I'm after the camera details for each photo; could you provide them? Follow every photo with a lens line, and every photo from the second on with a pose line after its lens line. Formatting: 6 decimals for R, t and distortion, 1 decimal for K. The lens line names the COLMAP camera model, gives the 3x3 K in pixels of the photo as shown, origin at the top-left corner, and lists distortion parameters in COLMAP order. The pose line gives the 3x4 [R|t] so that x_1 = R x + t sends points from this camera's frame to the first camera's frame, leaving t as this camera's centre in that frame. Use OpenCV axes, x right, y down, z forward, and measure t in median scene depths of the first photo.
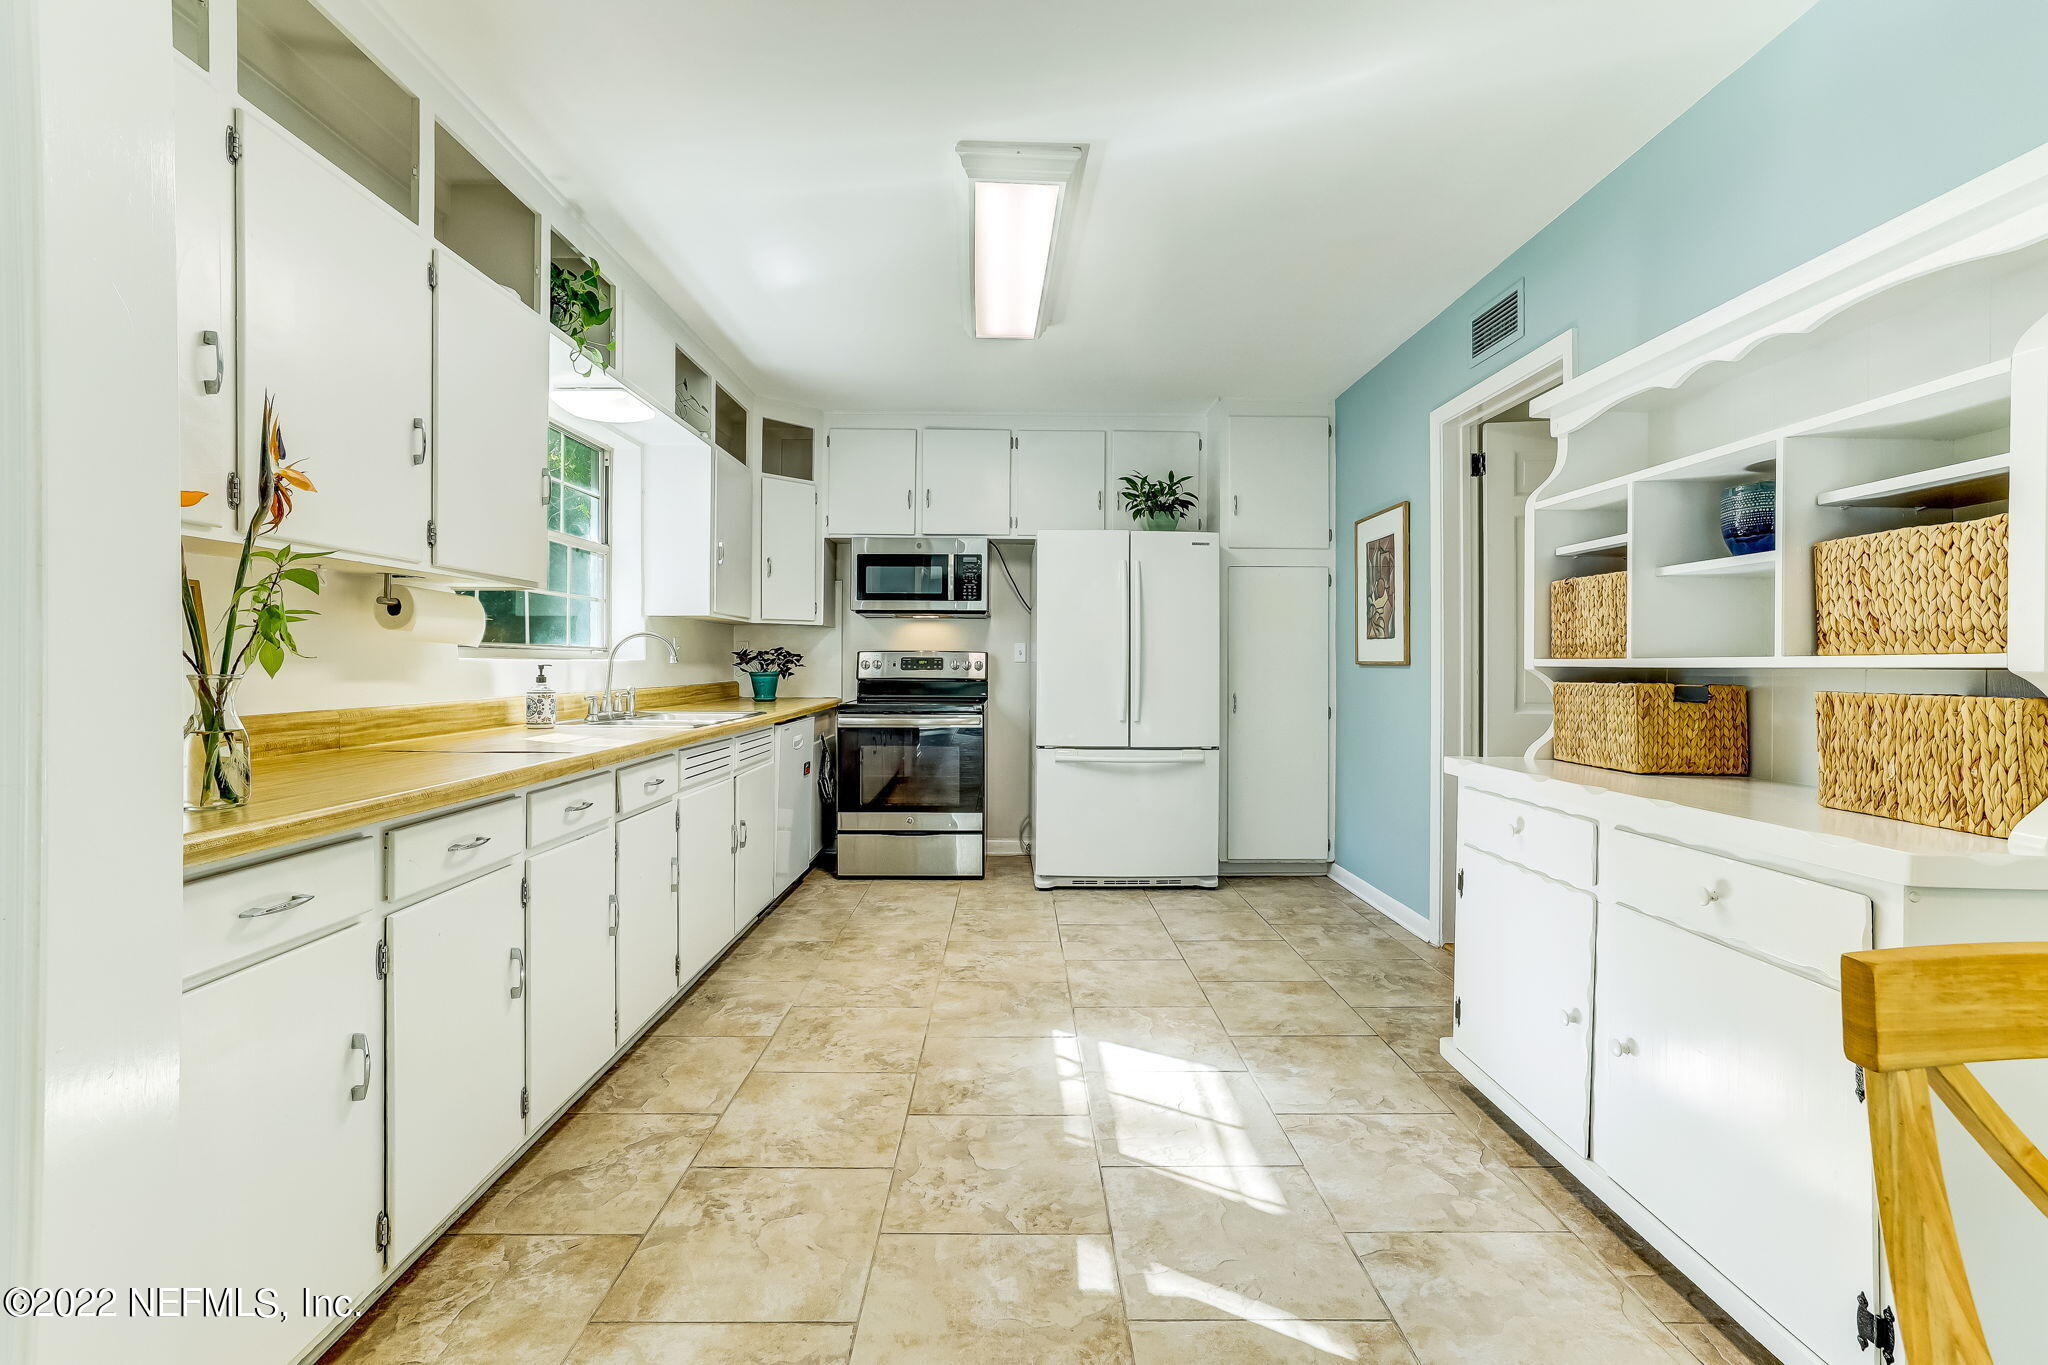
lens RADIAL K [[863.3, 0, 1024.8], [0, 863.3, 658.6], [0, 0, 1]] dist [-0.004002, 0.003865]
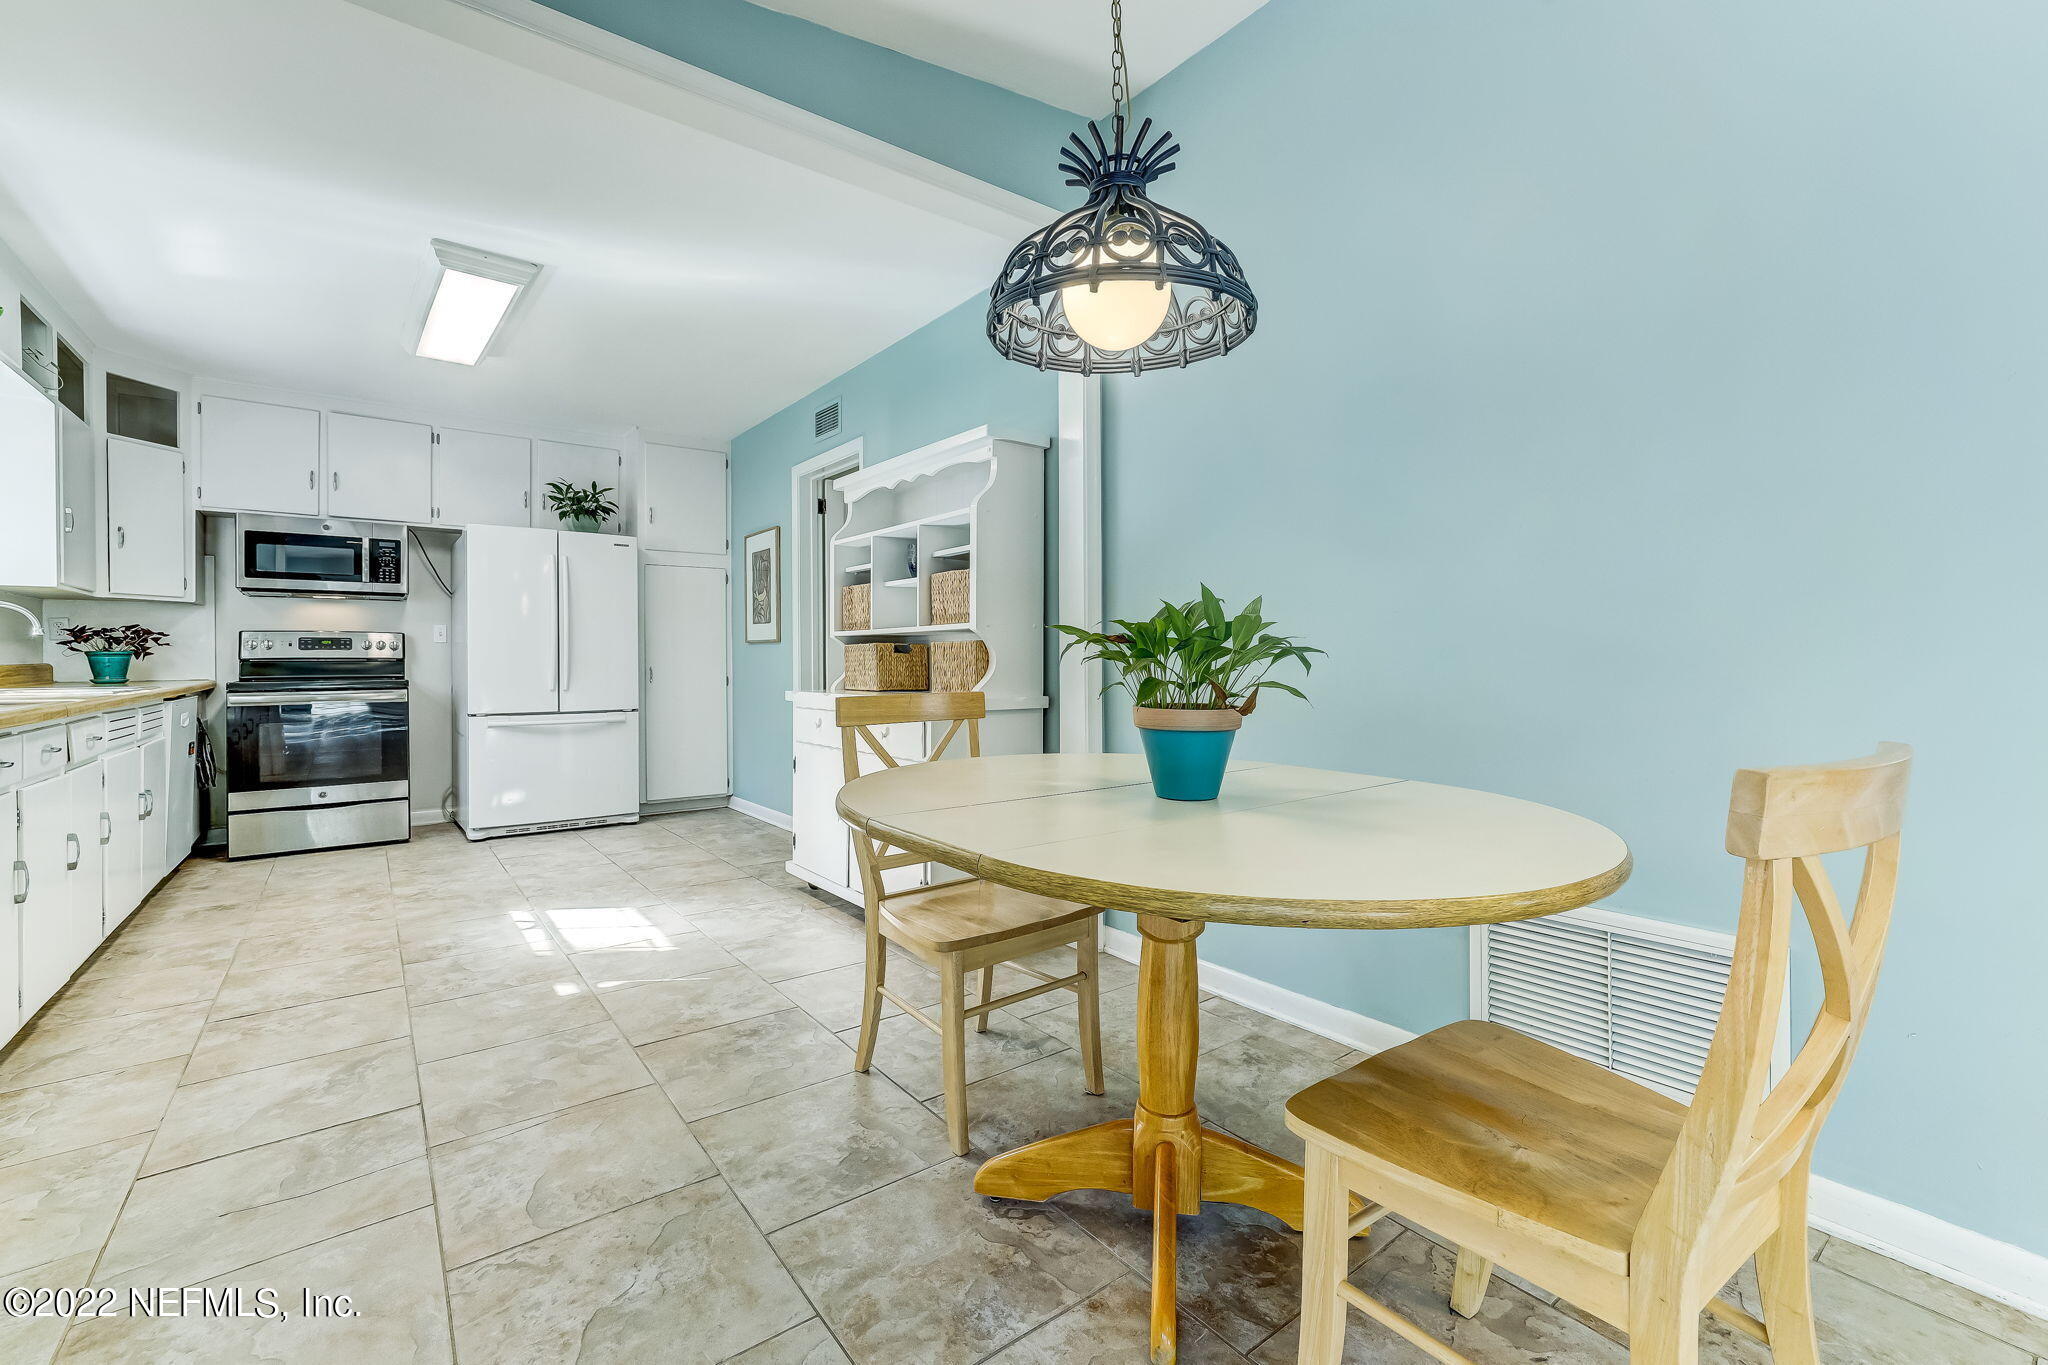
lens RADIAL K [[863.3, 0, 1004.4], [0, 863.3, 663.3], [0, 0, 1]] dist [-0.004002, 0.003865]
pose [[0.807592, -0.011010, 0.589639, -0.092743], [0.005156, 0.999919, 0.011609, 0.027198], [-0.589719, -0.006335, 0.807584, -0.356297]]
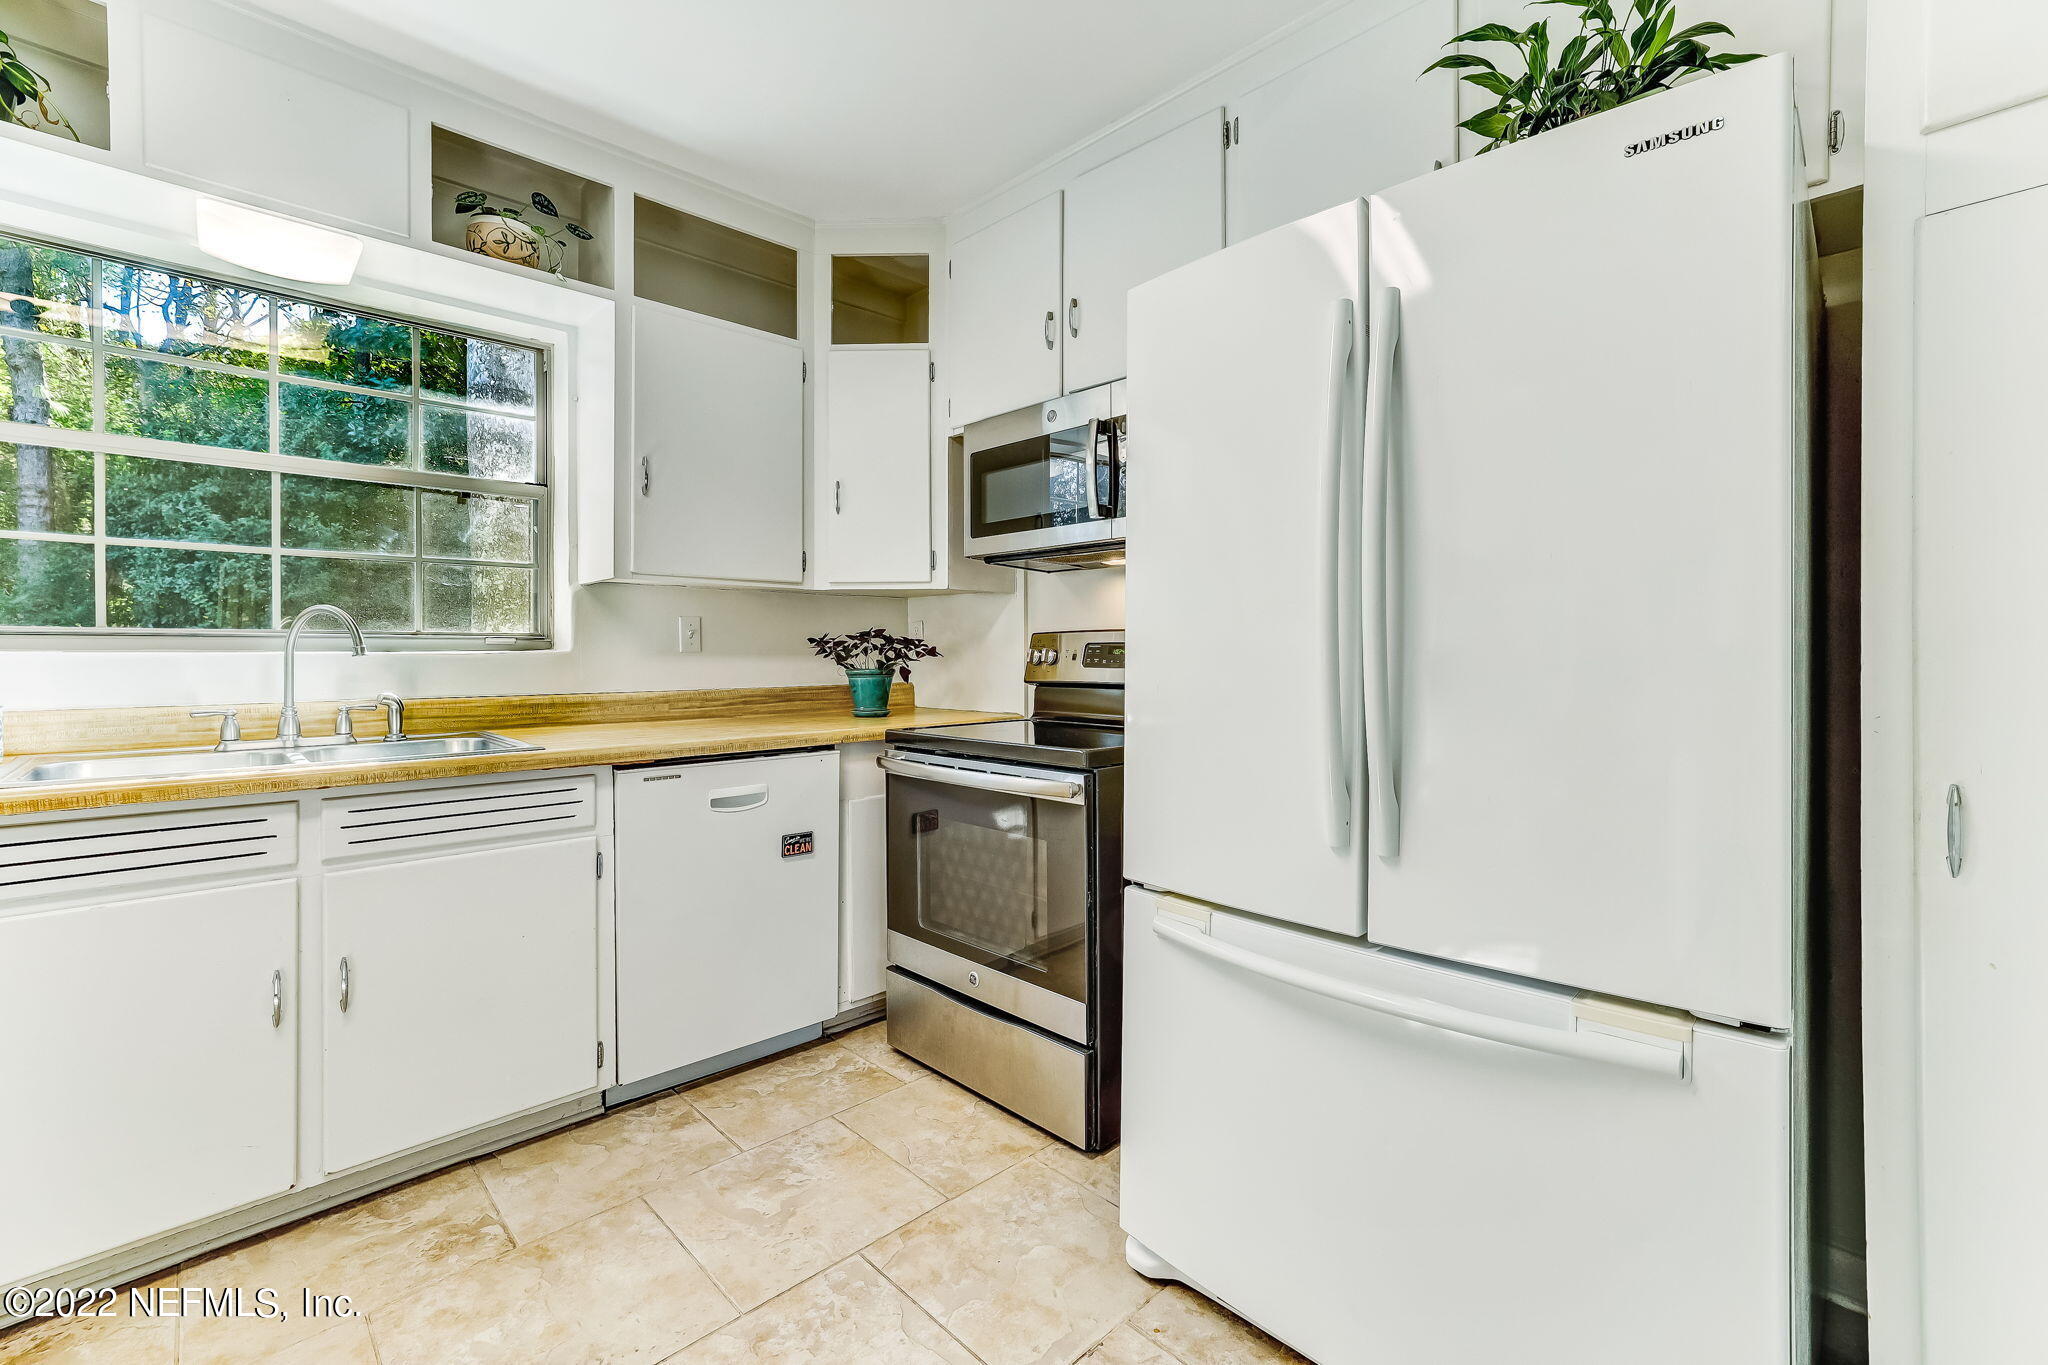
lens RADIAL K [[863.3, 0, 1040.9], [0, 863.3, 650.5], [0, 0, 1]] dist [-0.004002, 0.003865]
pose [[0.689684, -0.006248, -0.724083, 0.284262], [0.005916, 0.999978, -0.002994, 0.005907], [0.724086, -0.002219, 0.689706, 0.797297]]
